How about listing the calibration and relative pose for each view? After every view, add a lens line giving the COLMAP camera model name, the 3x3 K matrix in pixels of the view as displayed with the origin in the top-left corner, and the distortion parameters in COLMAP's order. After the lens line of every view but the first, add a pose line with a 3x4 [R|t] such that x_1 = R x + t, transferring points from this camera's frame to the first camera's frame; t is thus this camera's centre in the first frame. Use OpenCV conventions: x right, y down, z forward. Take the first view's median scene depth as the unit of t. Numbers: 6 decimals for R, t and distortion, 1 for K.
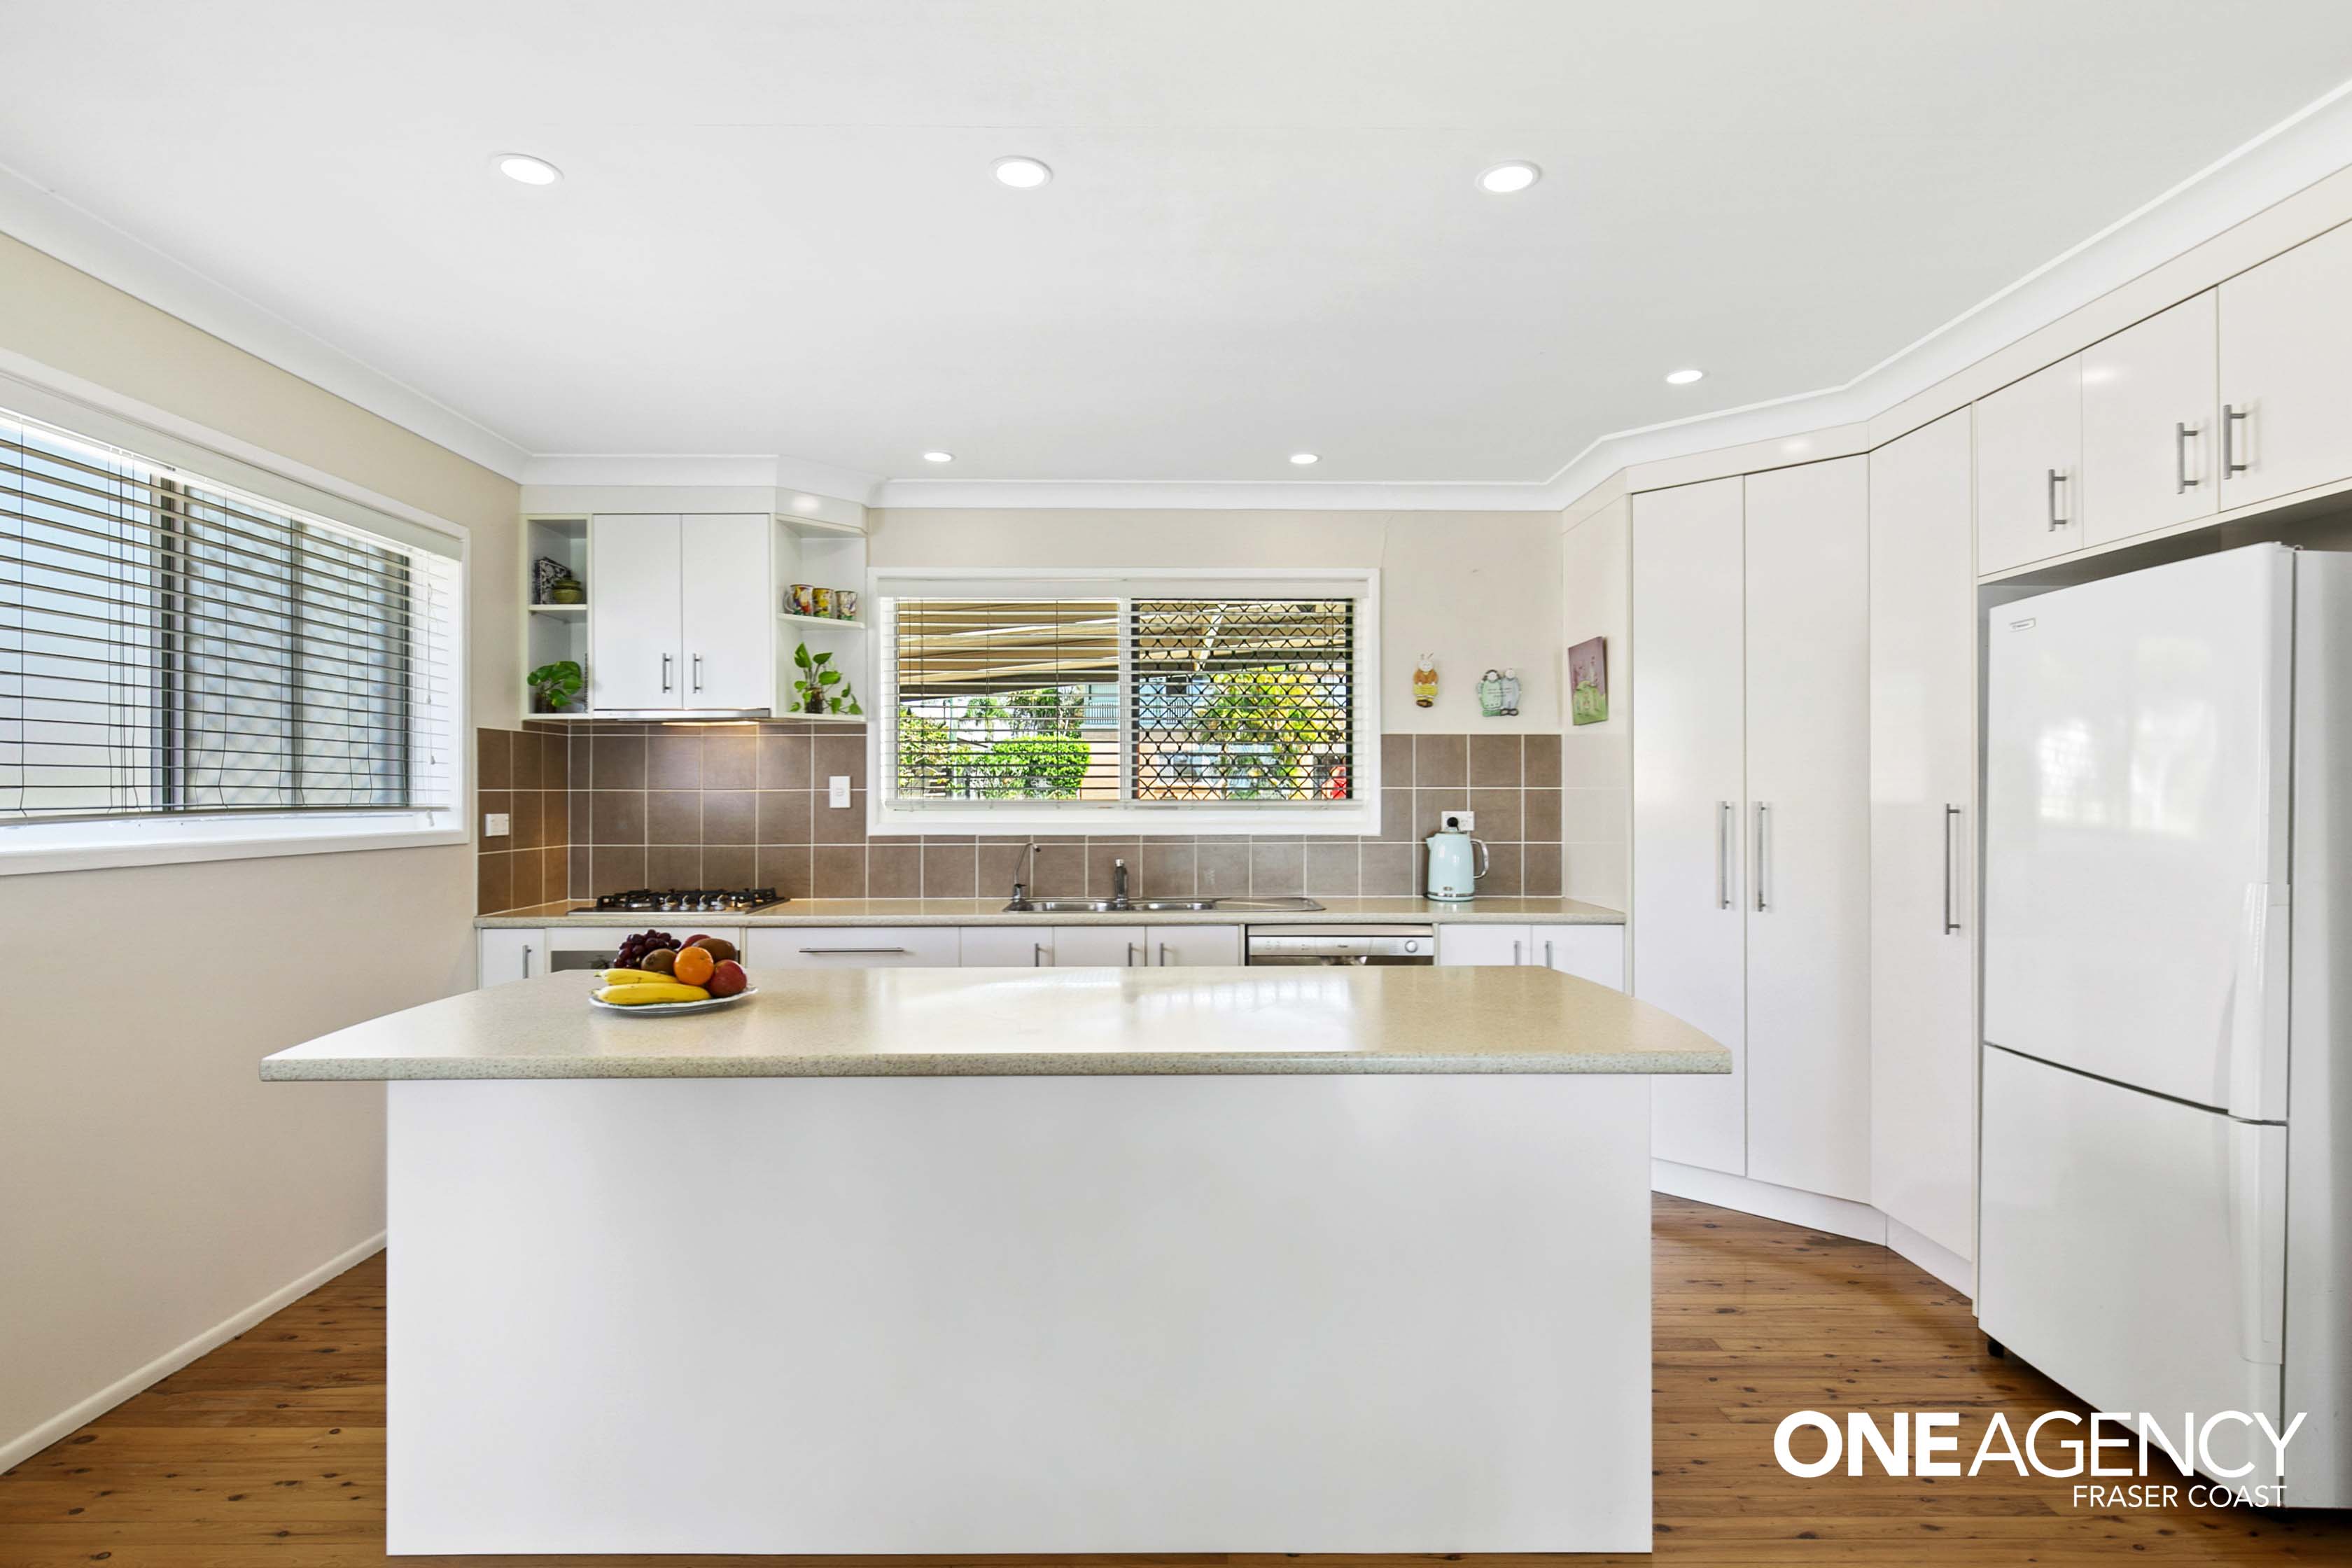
lens RADIAL K [[1207.3, 0, 1176.0], [0, 1207.3, 784.0], [0, 0, 1]] dist [-0.003665, -0.000365]
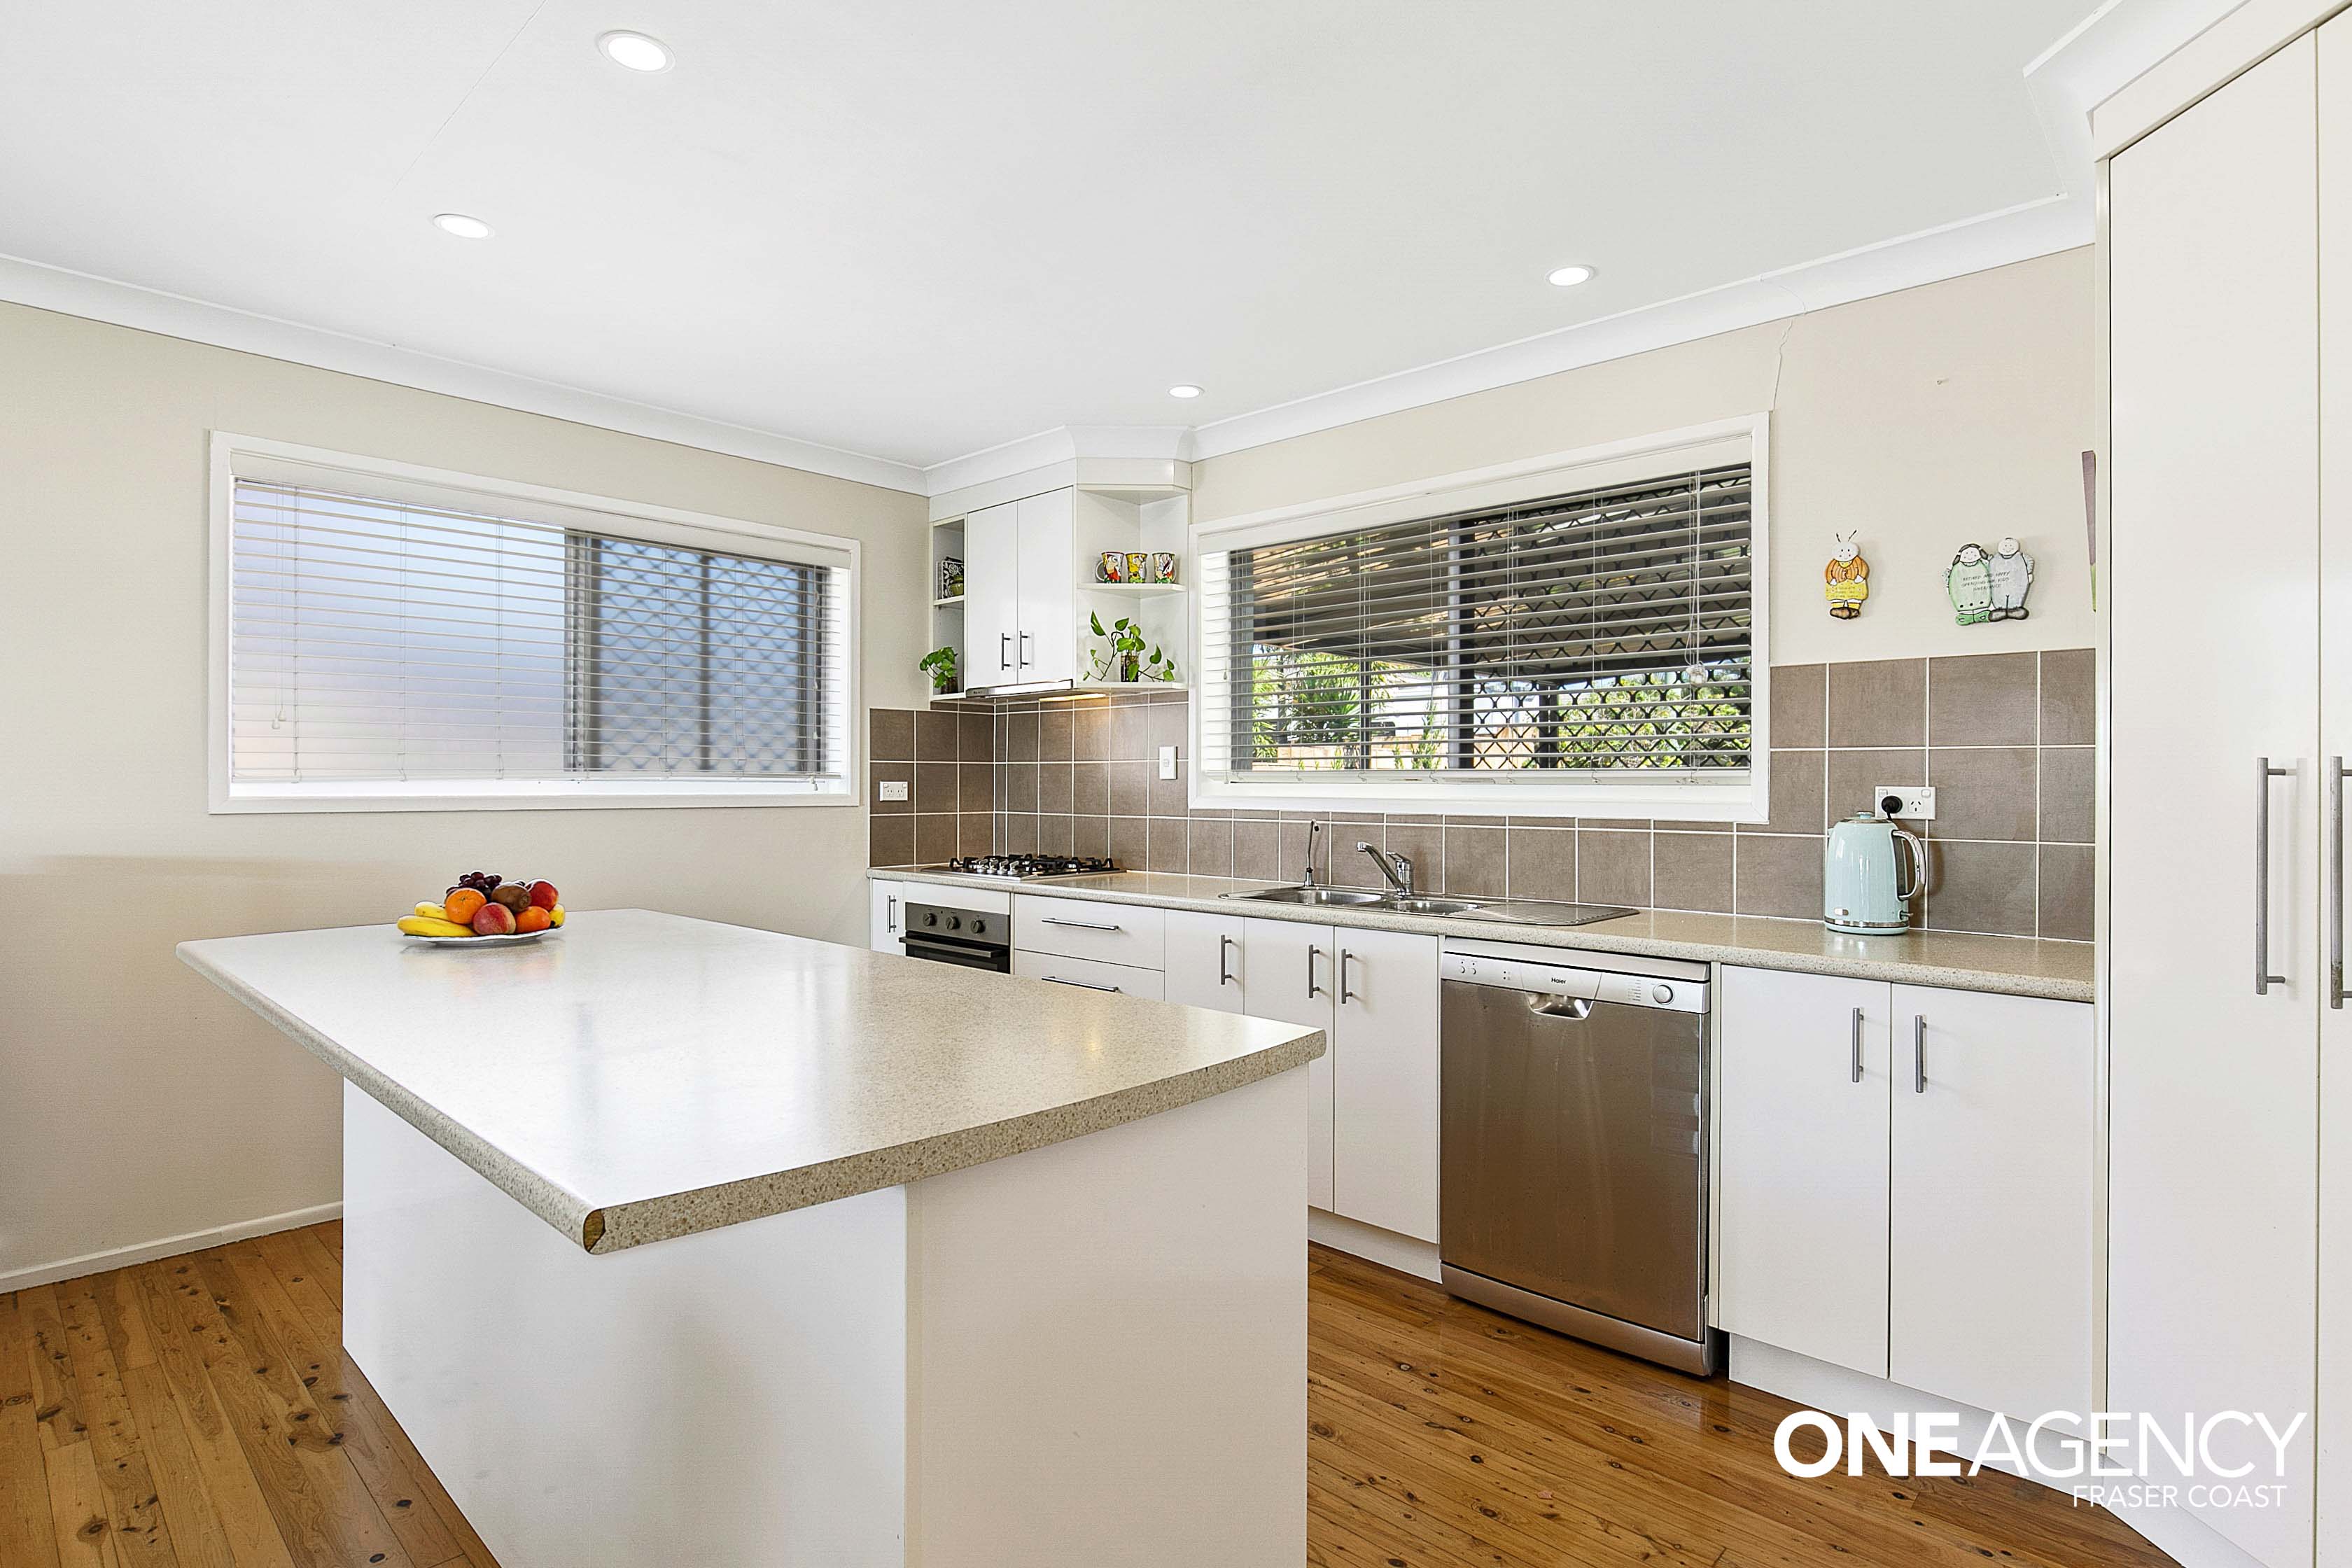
lens RADIAL K [[1196.1, 0, 1176.0], [0, 1196.1, 784.0], [0, 0, 1]] dist [-0.004041, -0.000588]
pose [[0.712942, 0.004734, -0.701207, 0.404538], [0.002796, 0.999950, 0.009594, 0.014963], [0.701217, -0.008801, 0.712893, 0.330329]]
